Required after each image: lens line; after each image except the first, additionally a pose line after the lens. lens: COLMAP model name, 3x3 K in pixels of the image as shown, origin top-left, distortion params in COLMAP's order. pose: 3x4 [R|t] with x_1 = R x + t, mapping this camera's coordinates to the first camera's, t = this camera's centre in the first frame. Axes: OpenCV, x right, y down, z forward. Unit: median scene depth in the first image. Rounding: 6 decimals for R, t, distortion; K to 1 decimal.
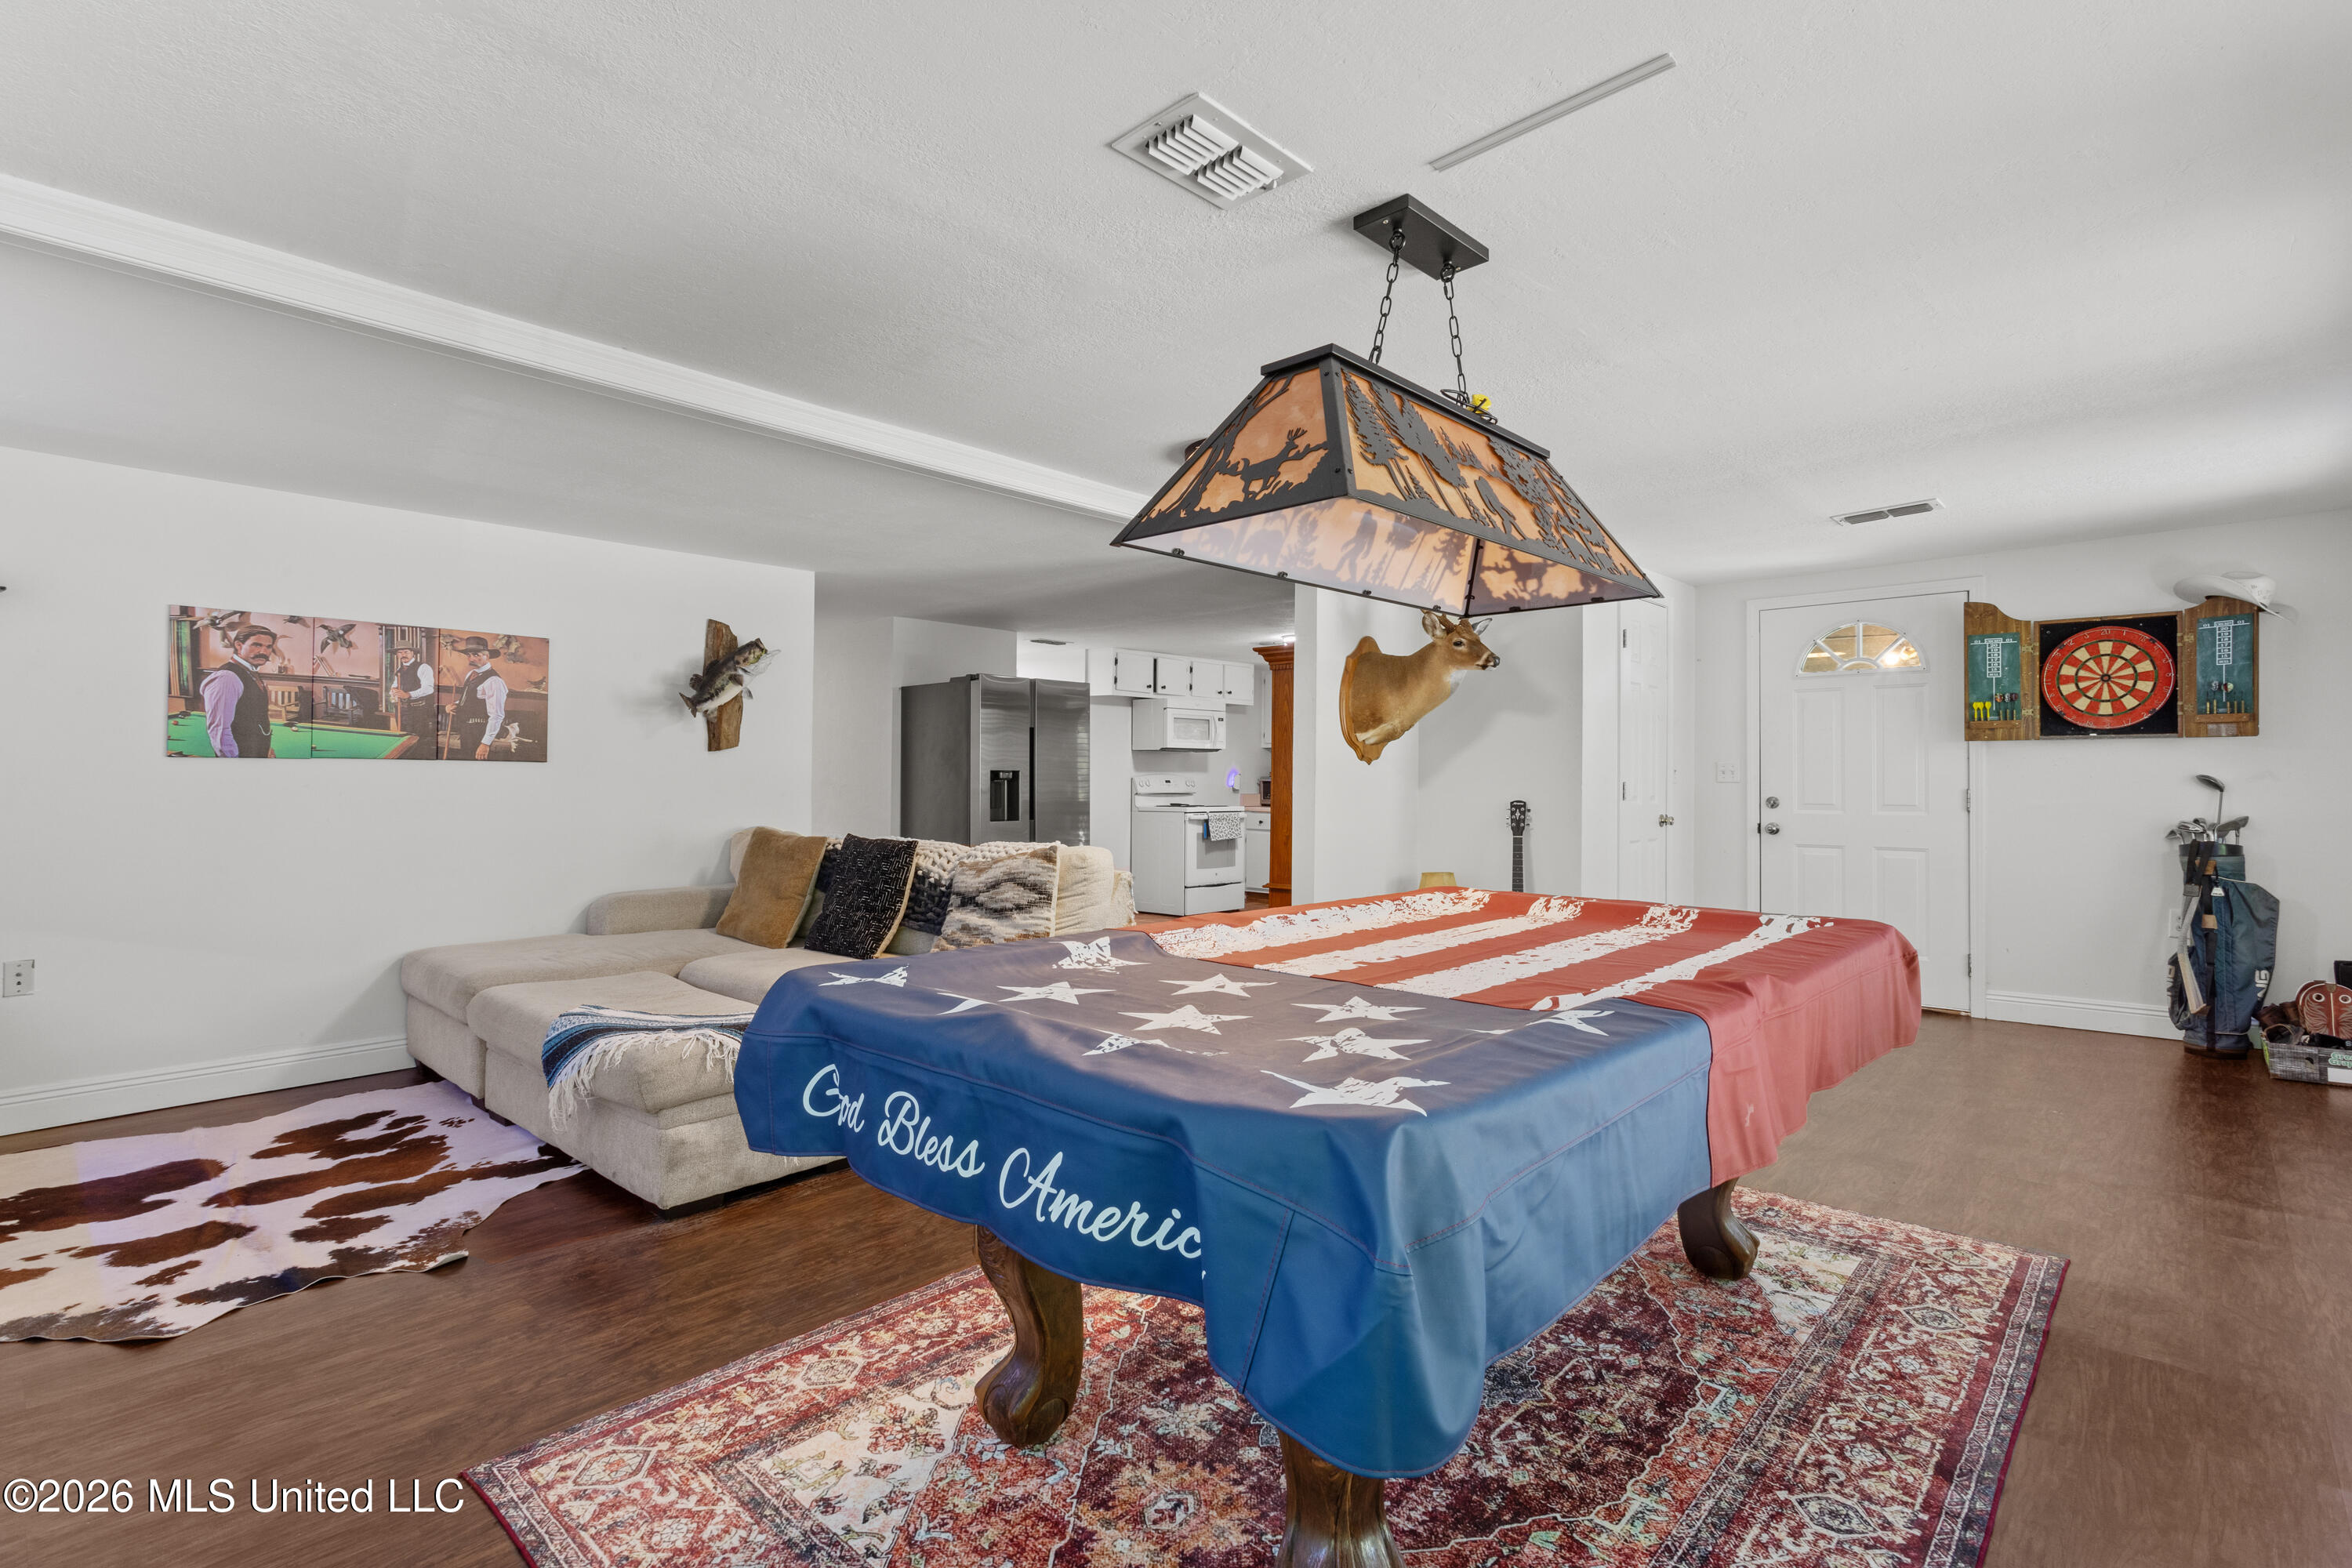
lens RADIAL K [[1104.8, 0, 1162.9], [0, 1104.8, 783.1], [0, 0, 1]] dist [-0.001972, 0.002208]
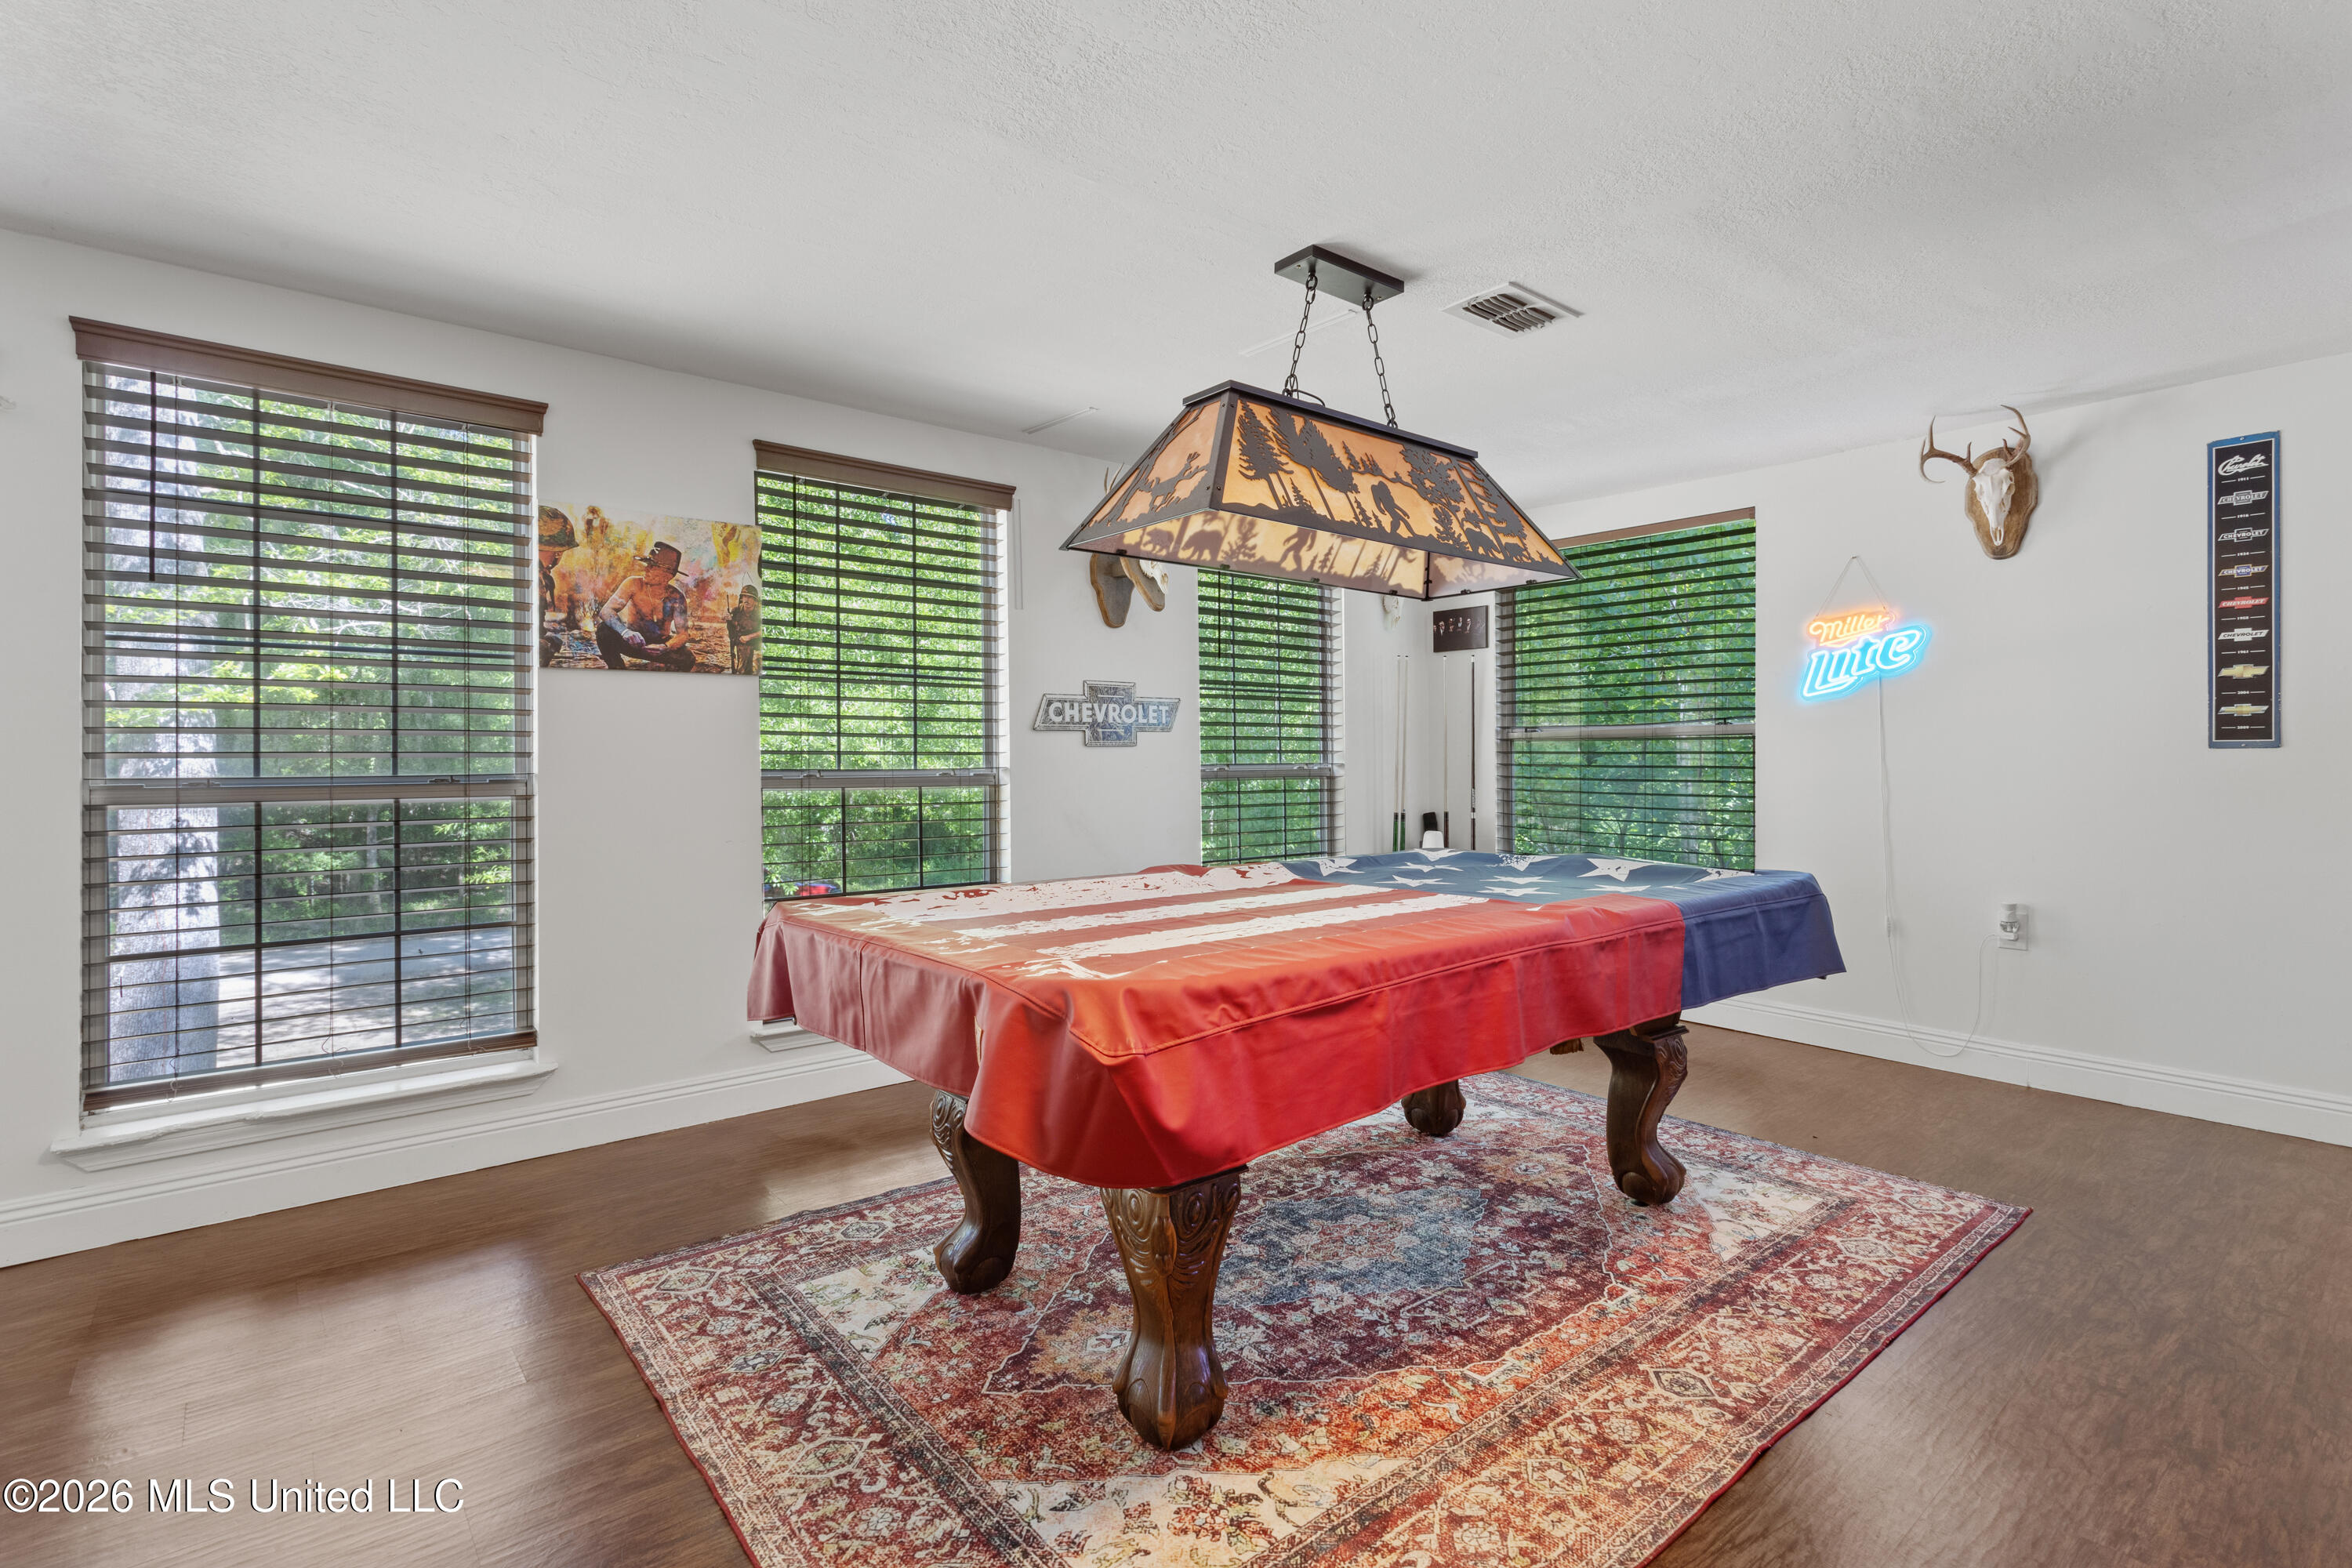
lens RADIAL K [[1104.8, 0, 1176.8], [0, 1104.8, 768.2], [0, 0, 1]] dist [-0.001972, 0.002208]
pose [[-0.992315, 0.001737, 0.123729, 0.128543], [0.002791, 0.999961, 0.008346, 0.007591], [-0.123710, 0.008627, -0.992281, 1.053410]]
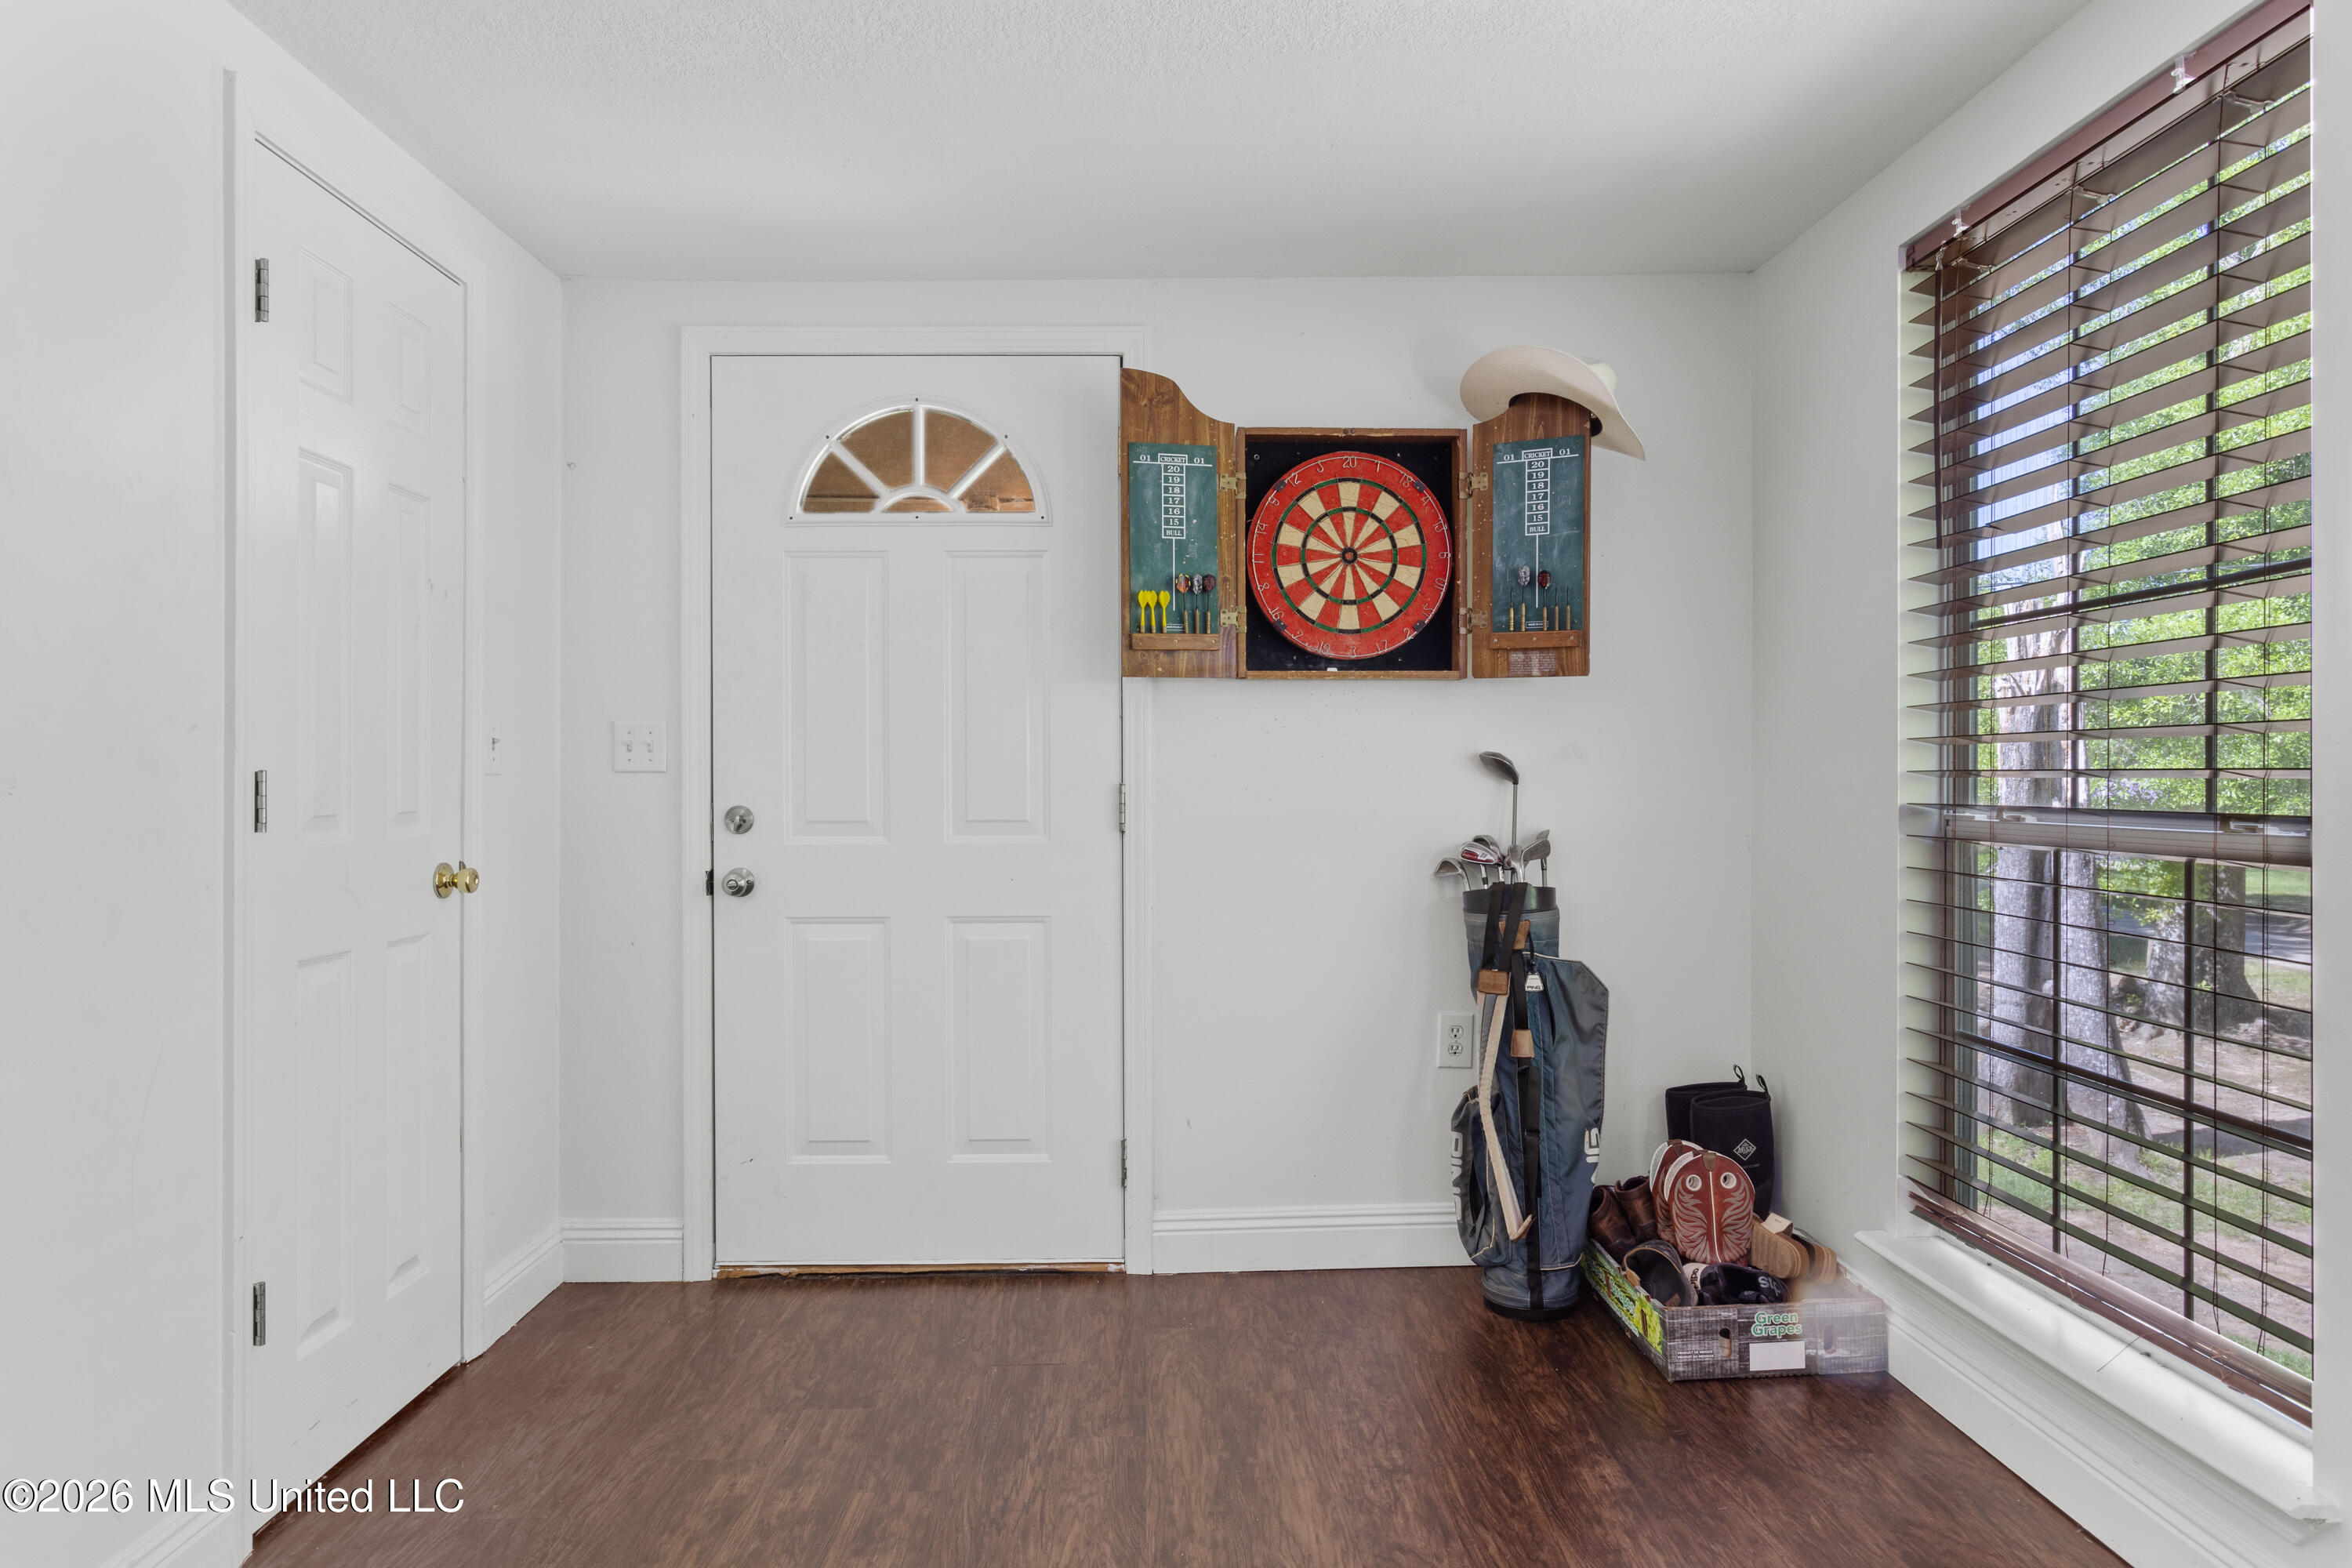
lens RADIAL K [[1409.0, 0, 1150.4], [0, 1409.0, 752.1], [0, 0, 1]] dist [-0.004013, 0.001053]
pose [[0.725181, 0.007054, 0.688523, 0.391473], [0.006898, 0.999823, -0.017509, 0.003098], [-0.688524, 0.017446, 0.725004, 0.665112]]
